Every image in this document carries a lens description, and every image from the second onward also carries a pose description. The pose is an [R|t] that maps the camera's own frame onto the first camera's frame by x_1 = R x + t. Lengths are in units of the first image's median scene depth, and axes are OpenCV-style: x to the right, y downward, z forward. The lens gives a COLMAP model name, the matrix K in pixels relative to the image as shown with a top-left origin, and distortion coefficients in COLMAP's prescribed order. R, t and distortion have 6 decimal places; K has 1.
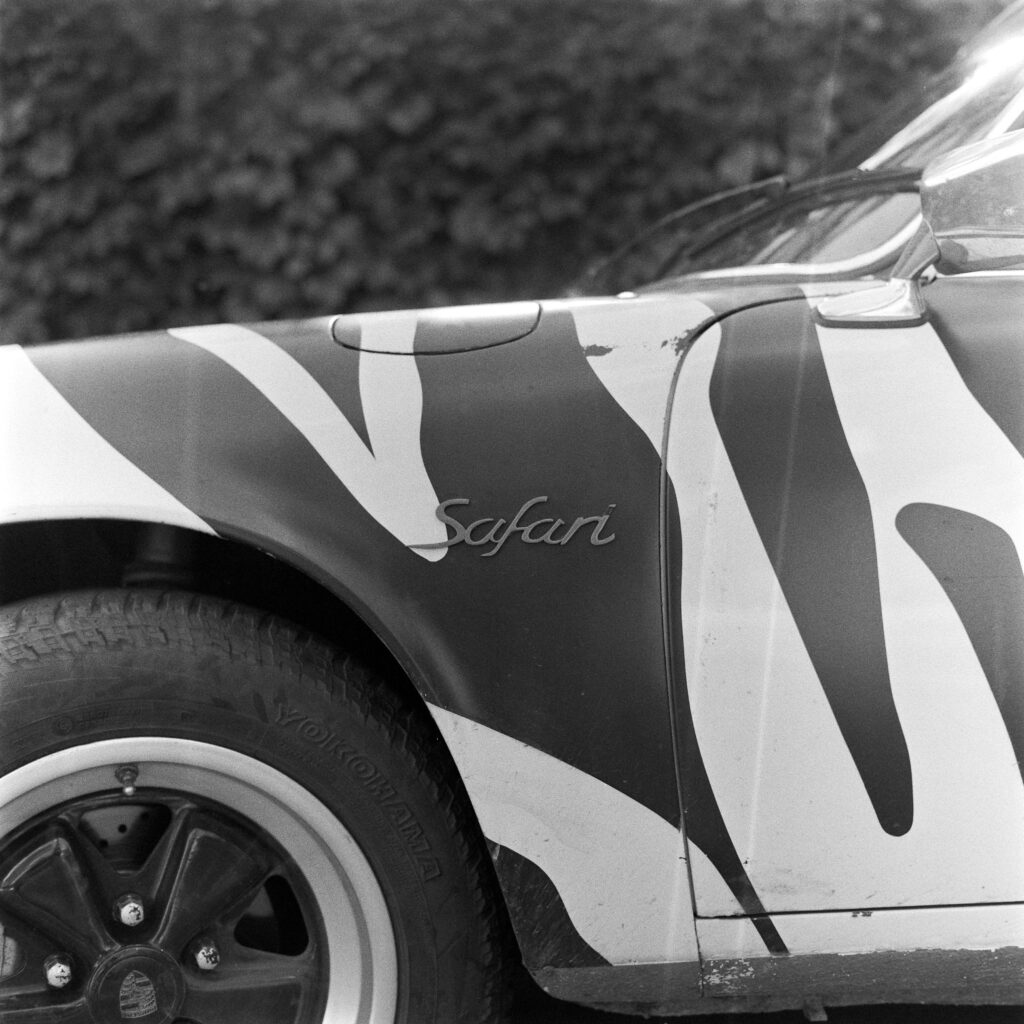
lens RADIAL K [[1722.3, 0, 514.0], [0, 1722.3, 545.3], [0, 0, 1]] dist [-0.064578, 0.010831]
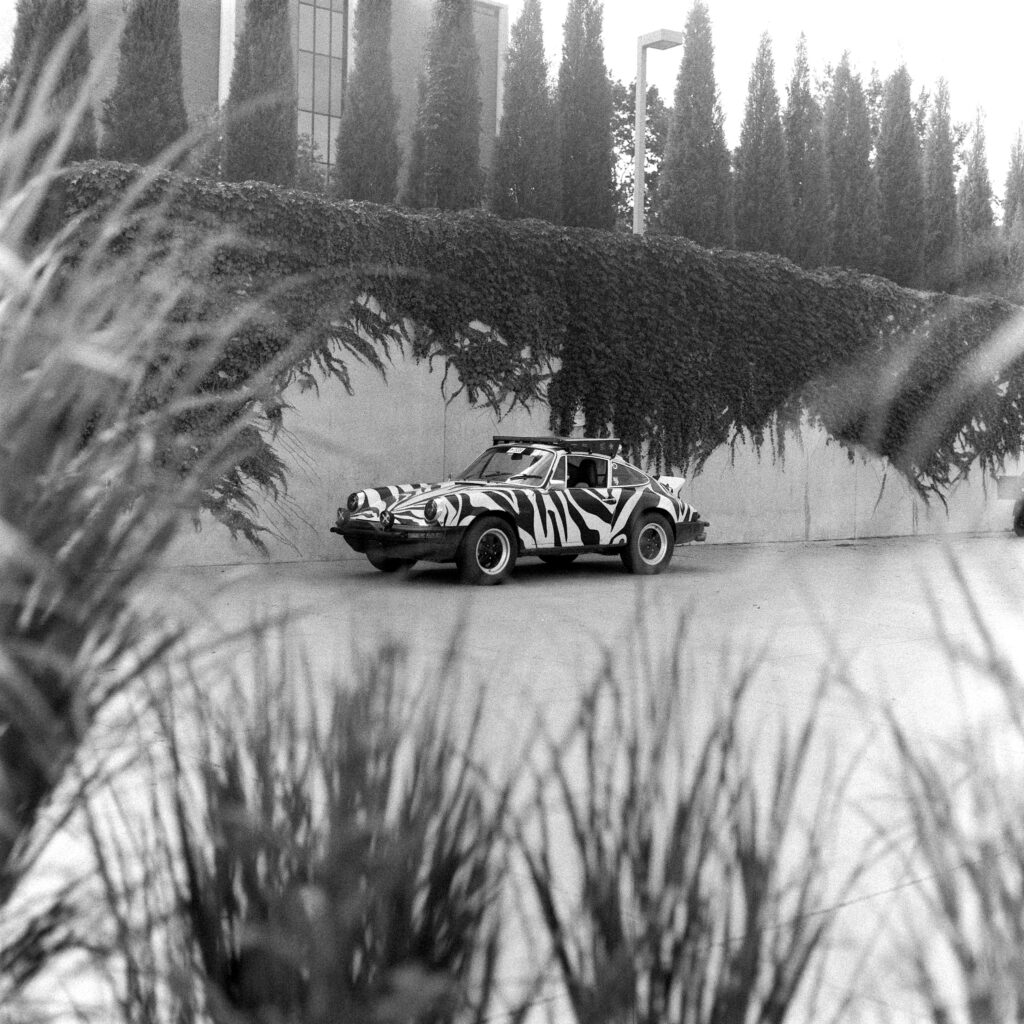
lens RADIAL K [[1563.8, 0, 512.0], [0, 1563.8, 512.0], [0, 0, 1]] dist [-0.028944, -0.113296]
pose [[0.739074, 0.013820, 0.673482, -7.025949], [-0.054231, 0.997765, 0.039039, -0.405123], [-0.671437, -0.065376, 0.738172, -6.621431]]
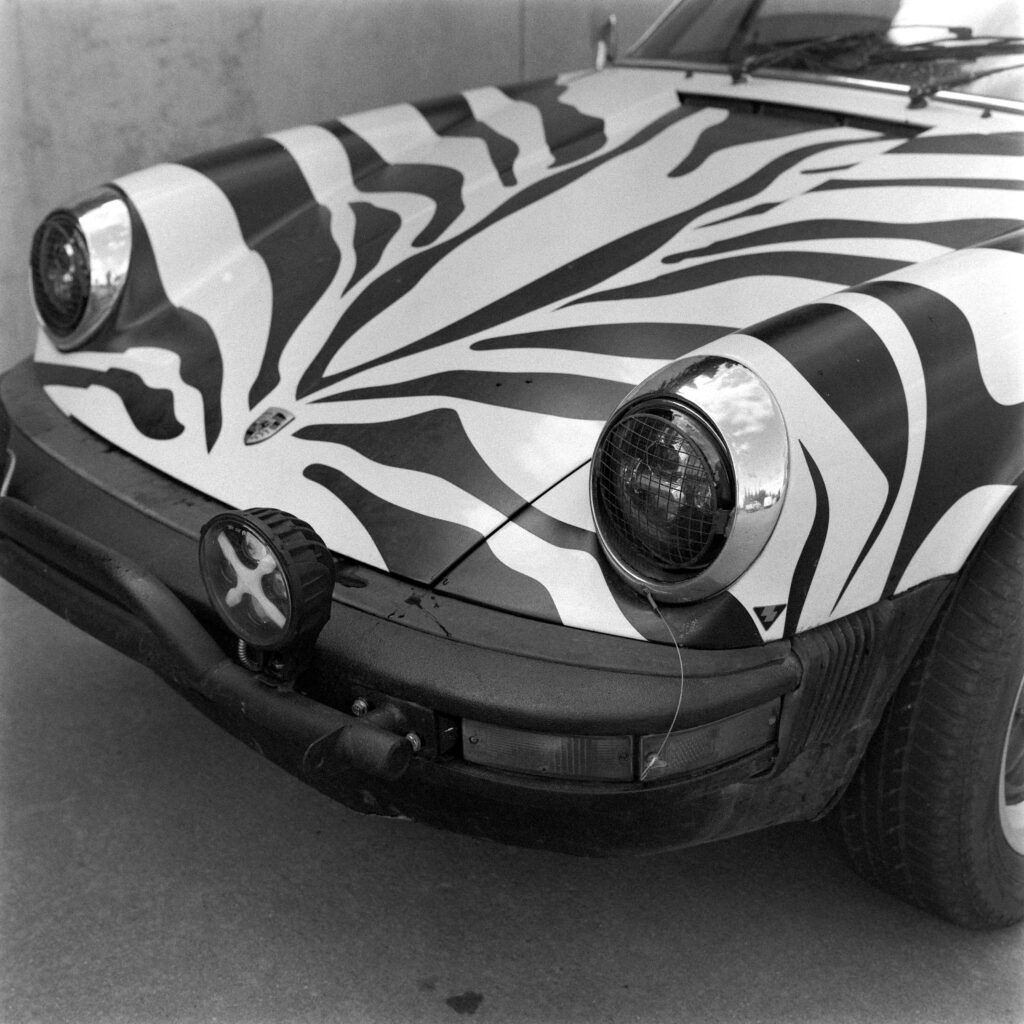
lens RADIAL K [[1563.8, 0, 512.0], [0, 1563.8, 512.0], [0, 0, 1]] dist [-0.028944, -0.113296]
pose [[0.720040, -0.242083, 0.650337, -1.464198], [-0.023679, 0.928059, 0.371679, -0.382750], [-0.693529, -0.283023, 0.662507, 0.451658]]
